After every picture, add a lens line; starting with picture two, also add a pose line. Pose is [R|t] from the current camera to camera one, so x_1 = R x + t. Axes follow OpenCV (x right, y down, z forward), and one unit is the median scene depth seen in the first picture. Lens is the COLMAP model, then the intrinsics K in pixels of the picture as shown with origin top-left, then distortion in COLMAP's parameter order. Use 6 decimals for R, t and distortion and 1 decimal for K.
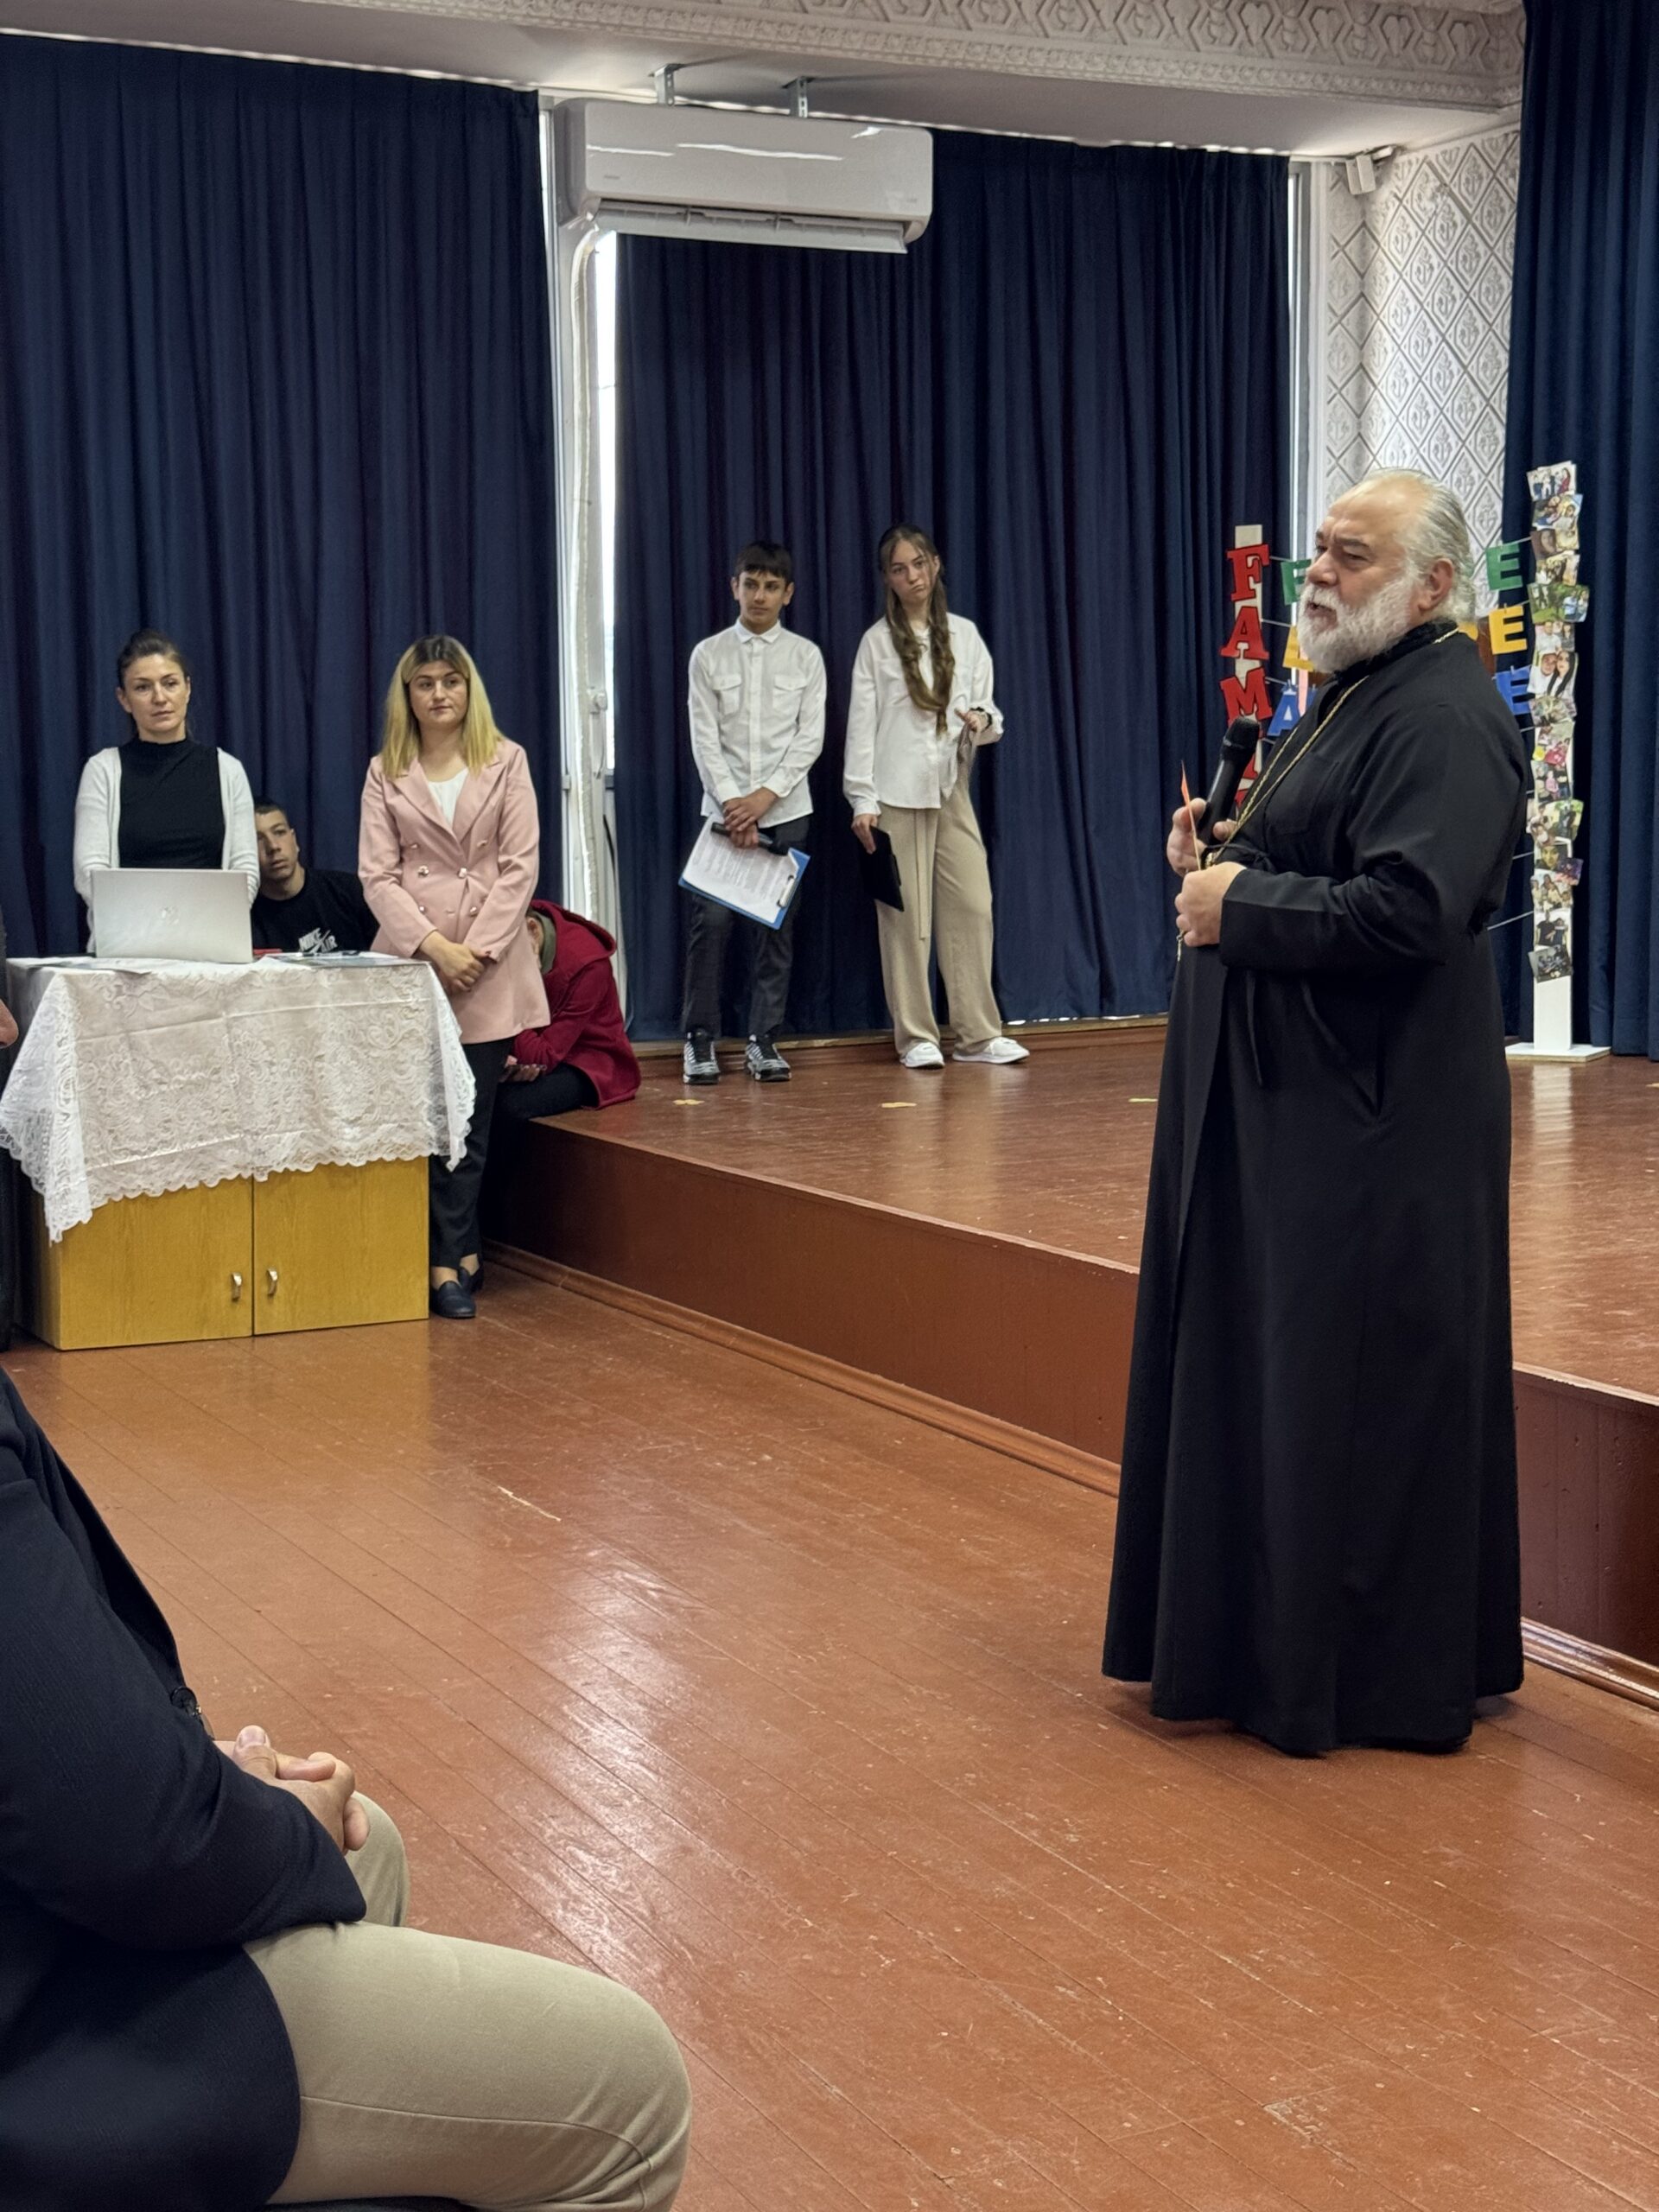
lens RADIAL K [[3101.5, 0, 833.6], [0, 3101.5, 1107.3], [0, 0, 1]] dist [0.153000, -0.256690]
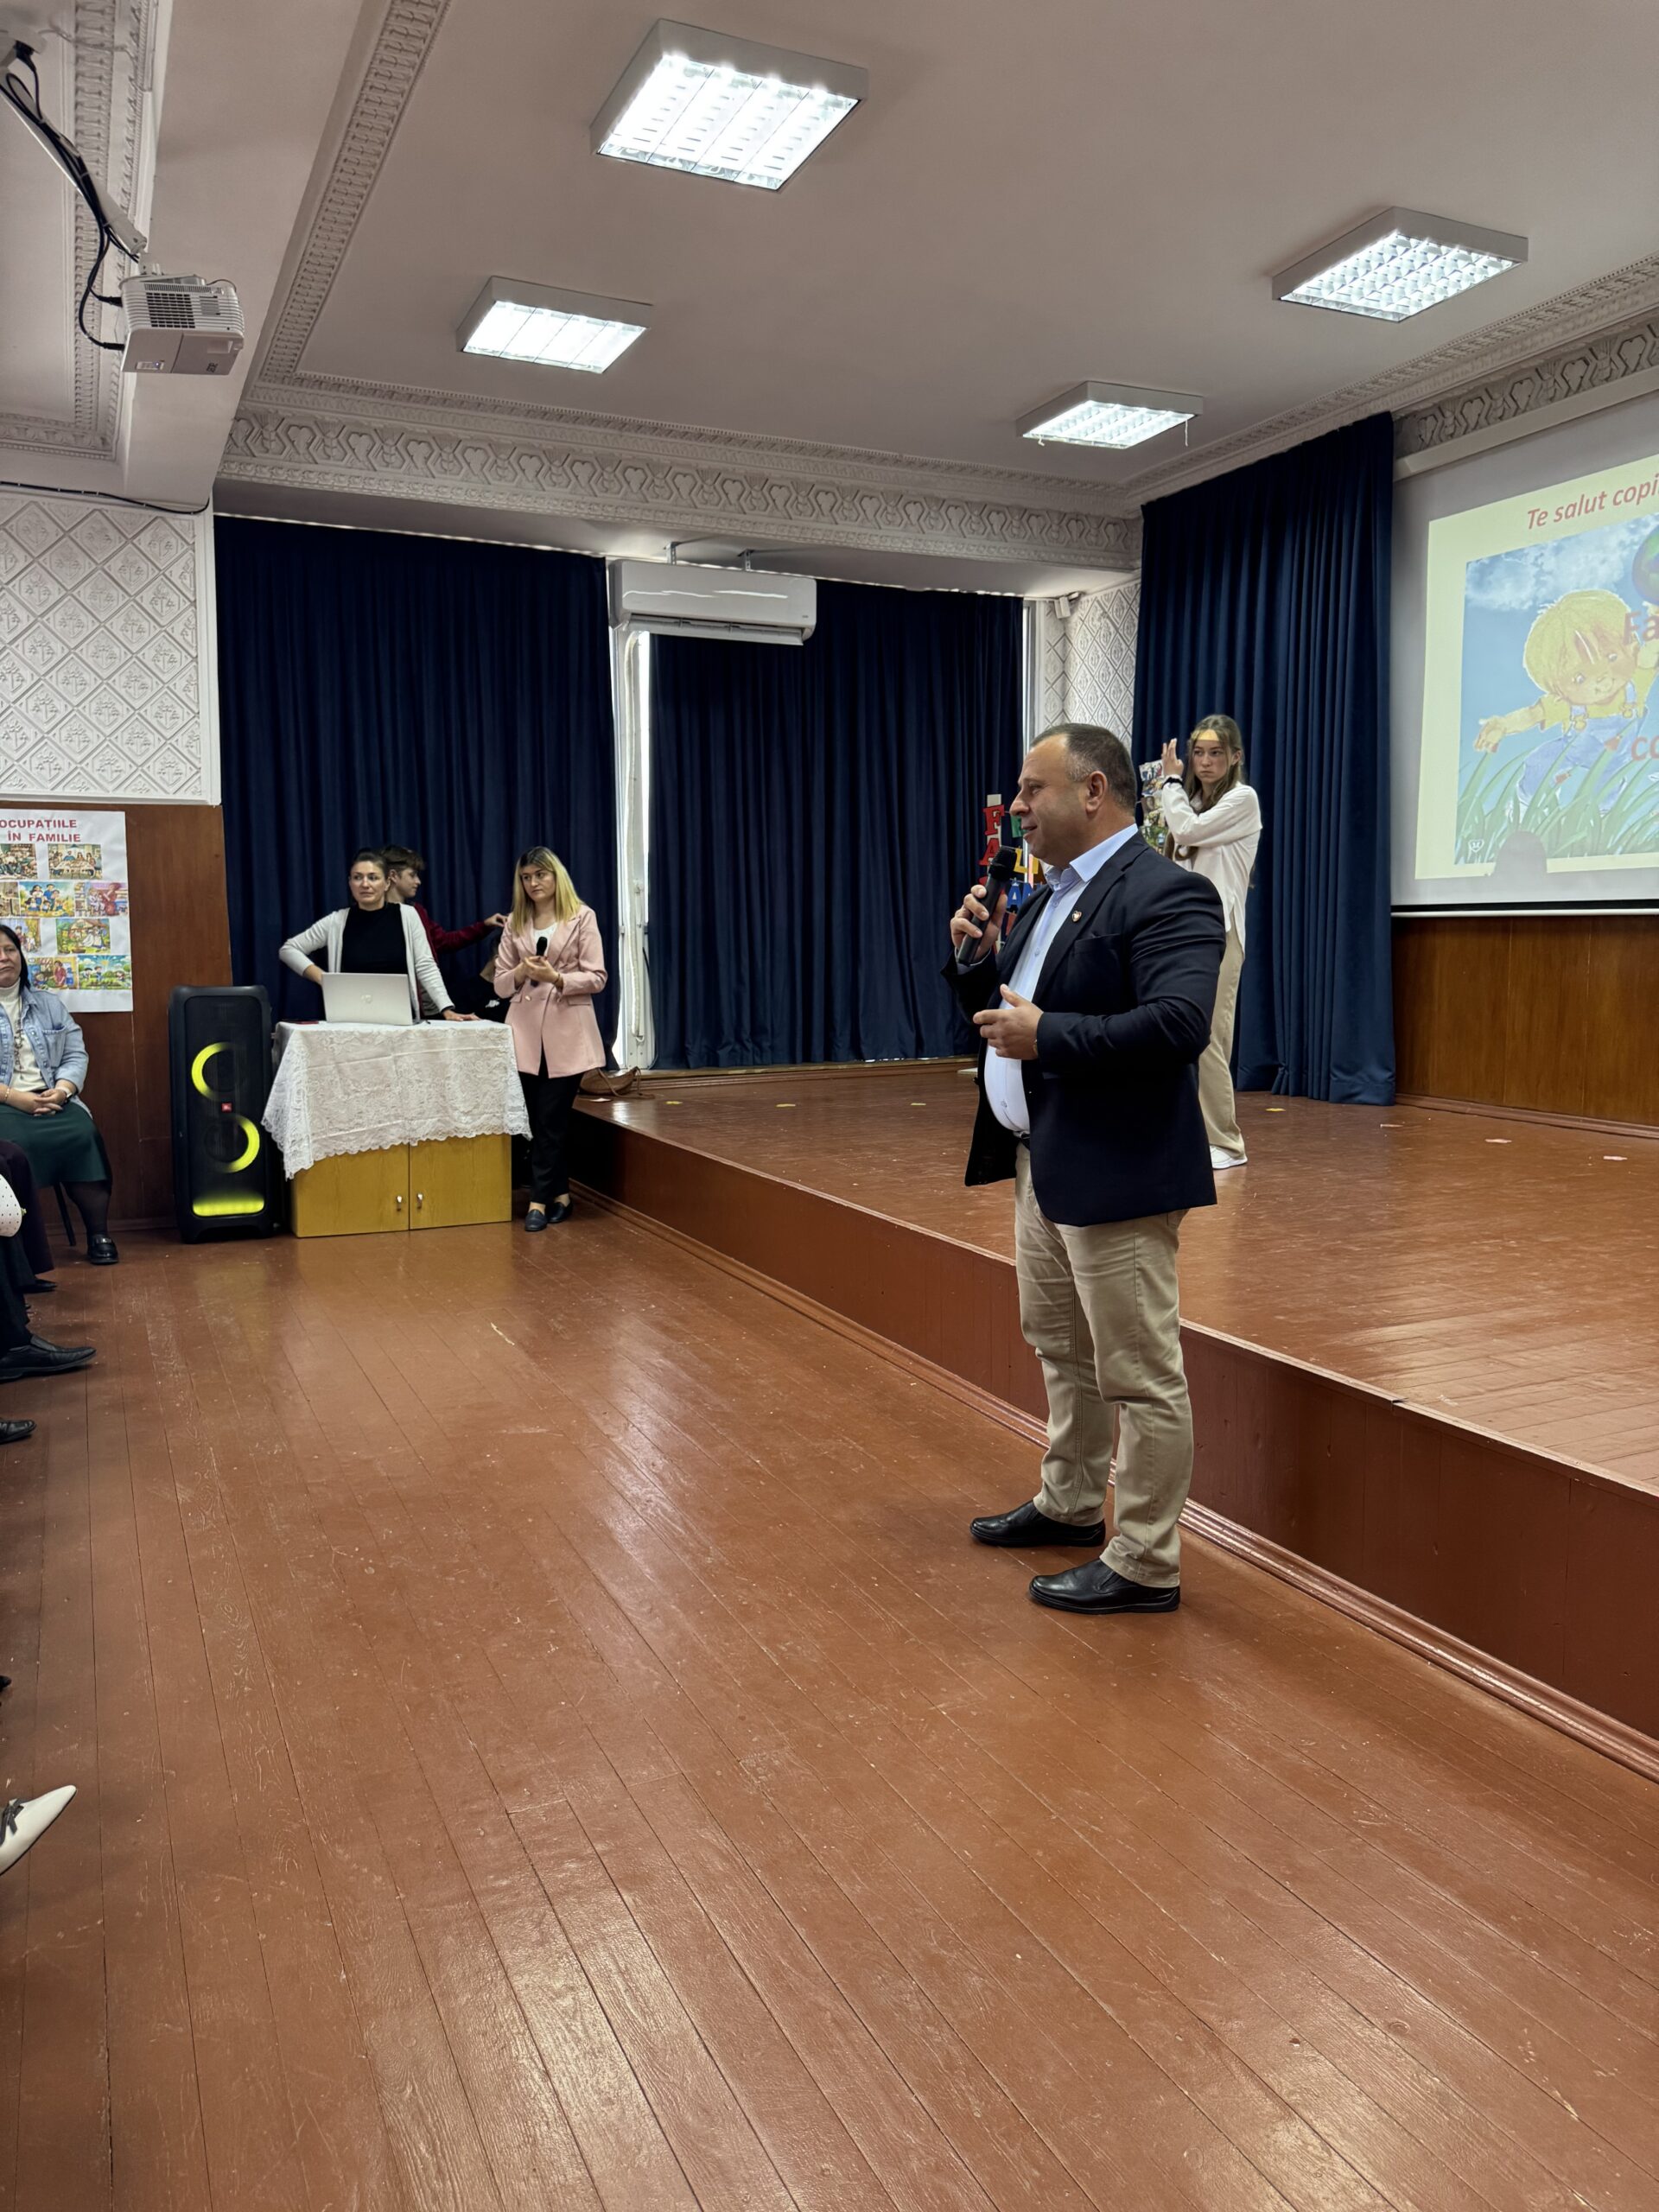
lens RADIAL K [[1551.7, 0, 828.2], [0, 1551.7, 1109.3], [0, 0, 1]] dist [0.112957, -0.199675]
pose [[0.999487, 0.009657, -0.030536, 0.067830], [-0.009462, 0.999934, 0.006530, -0.004506], [0.030597, -0.006237, 0.999512, 0.073351]]
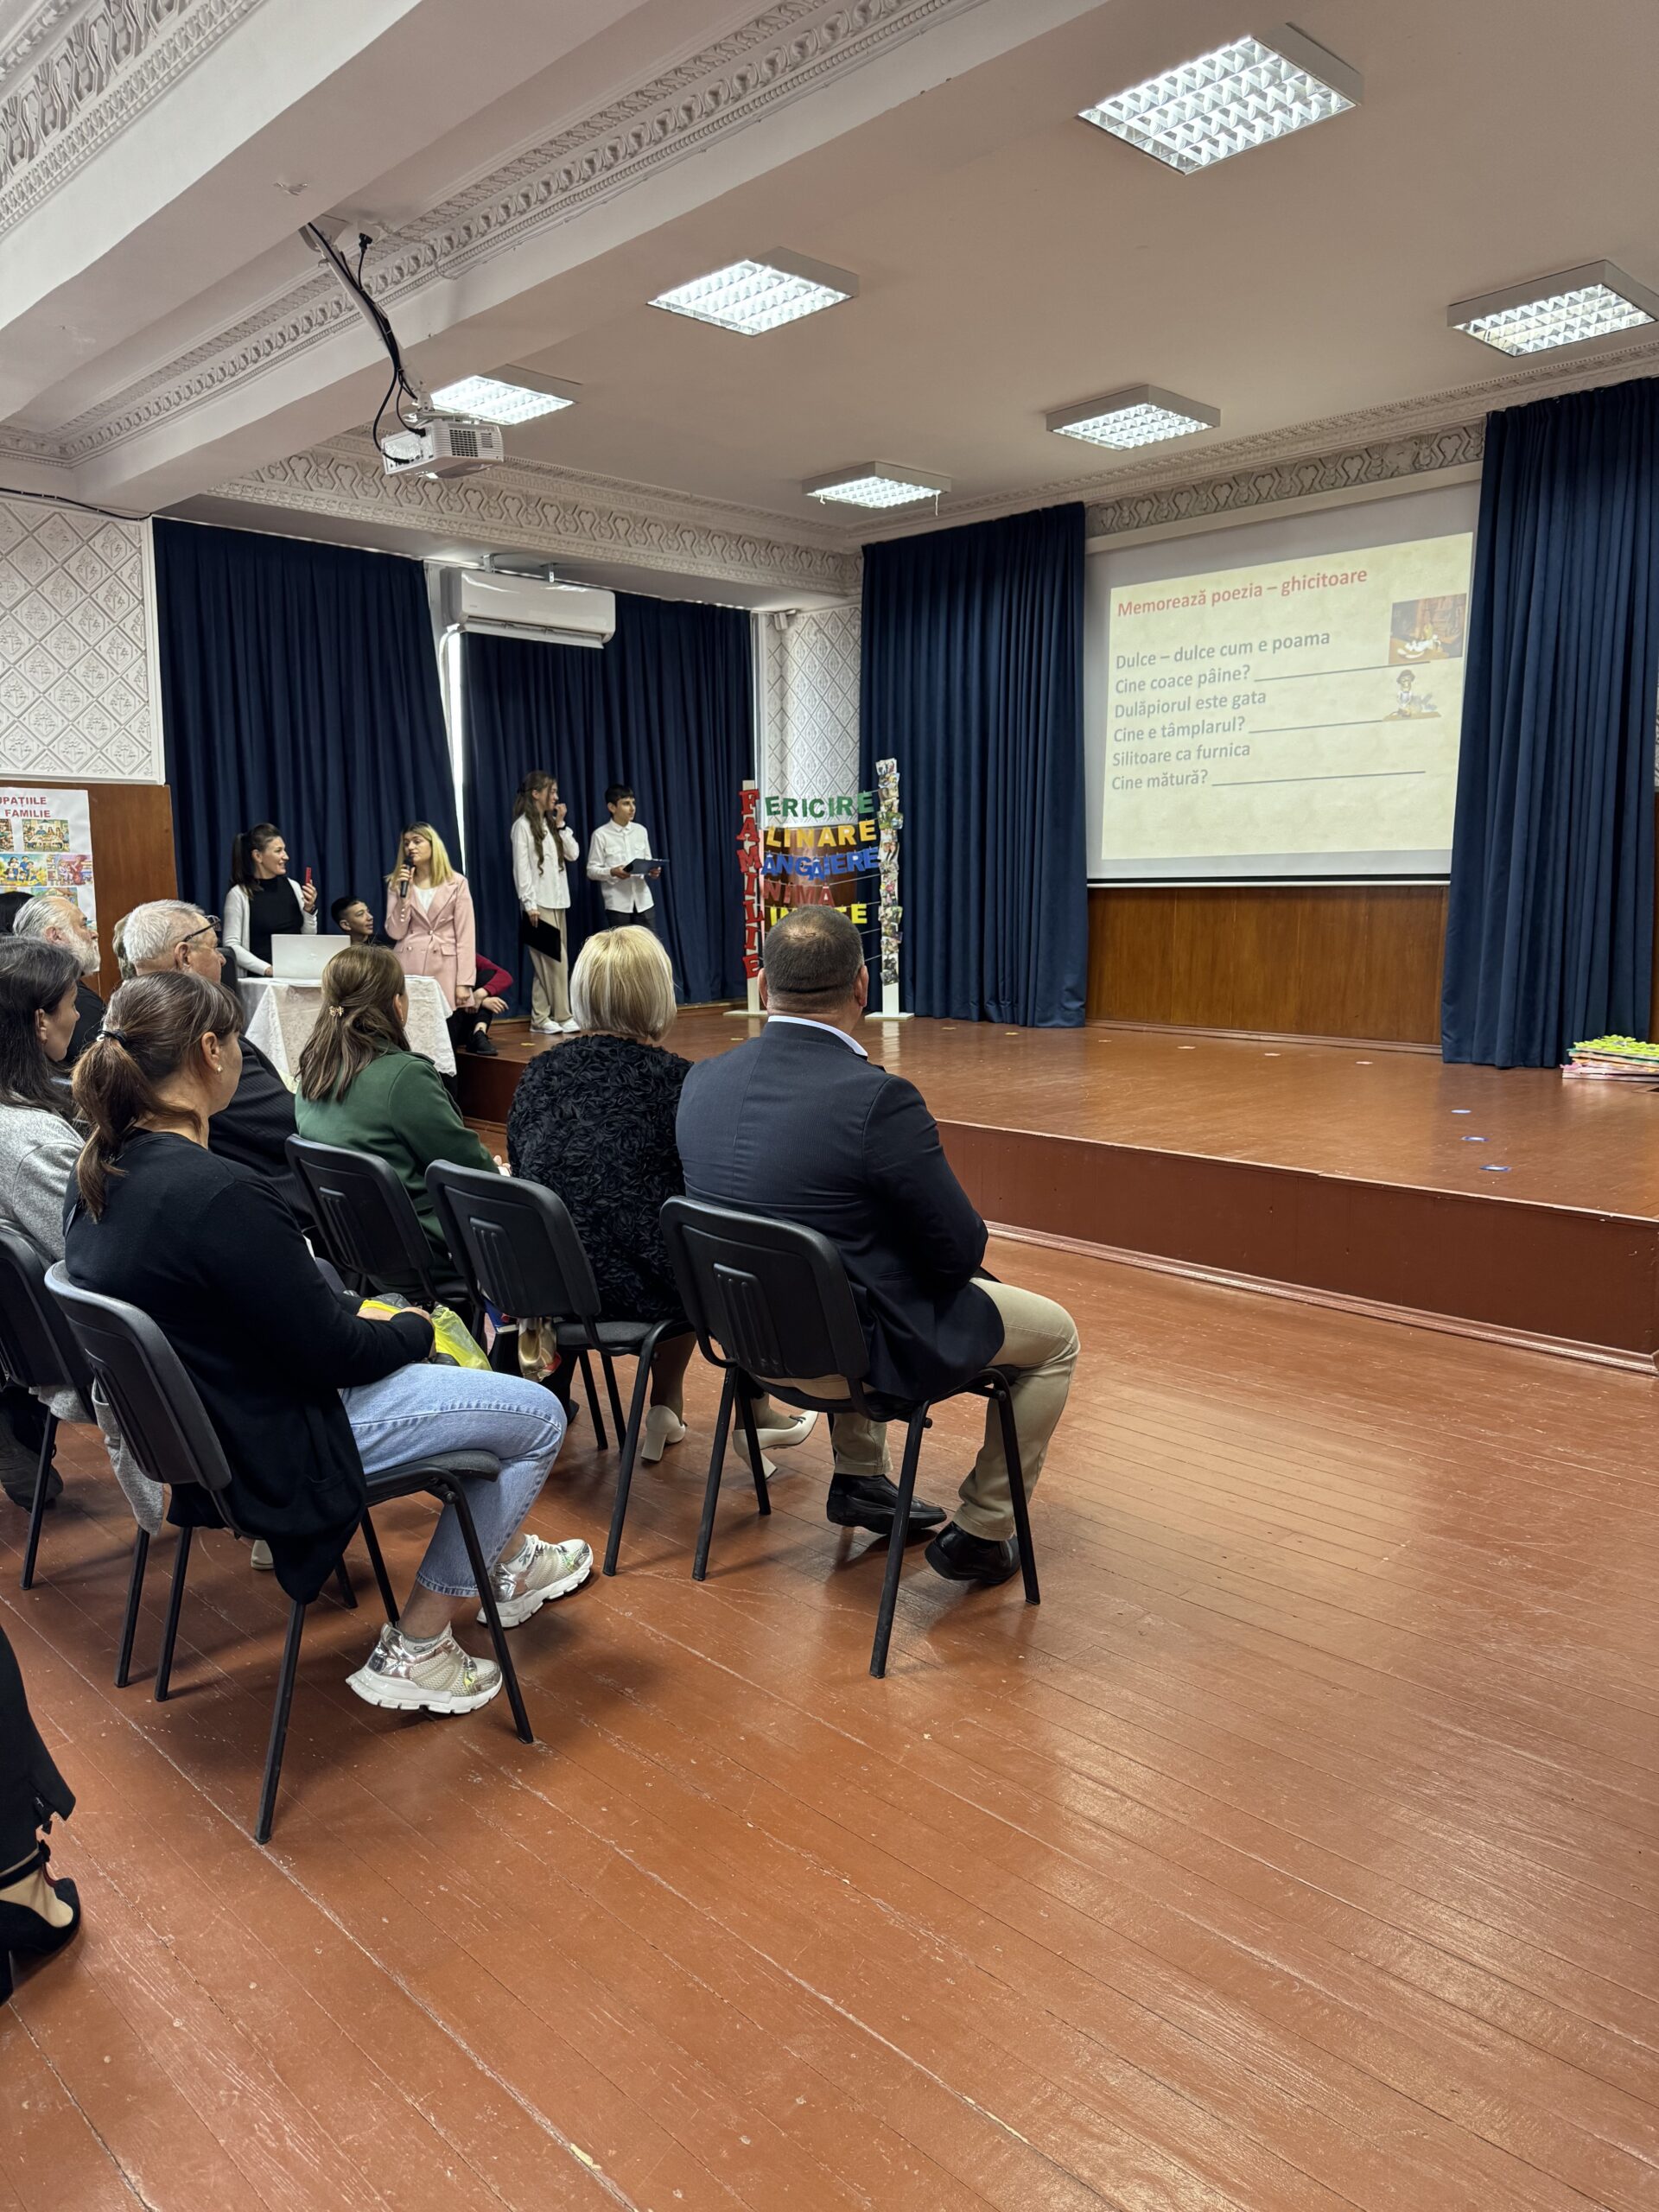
lens RADIAL K [[1554.4, 0, 826.0], [0, 1554.4, 1128.1], [0, 0, 1]] dist [0.083799, -0.117396]
pose [[0.955585, -0.038517, 0.292188, -0.155680], [0.025100, 0.998457, 0.049533, 0.006953], [-0.293645, -0.039999, 0.955077, -0.087426]]
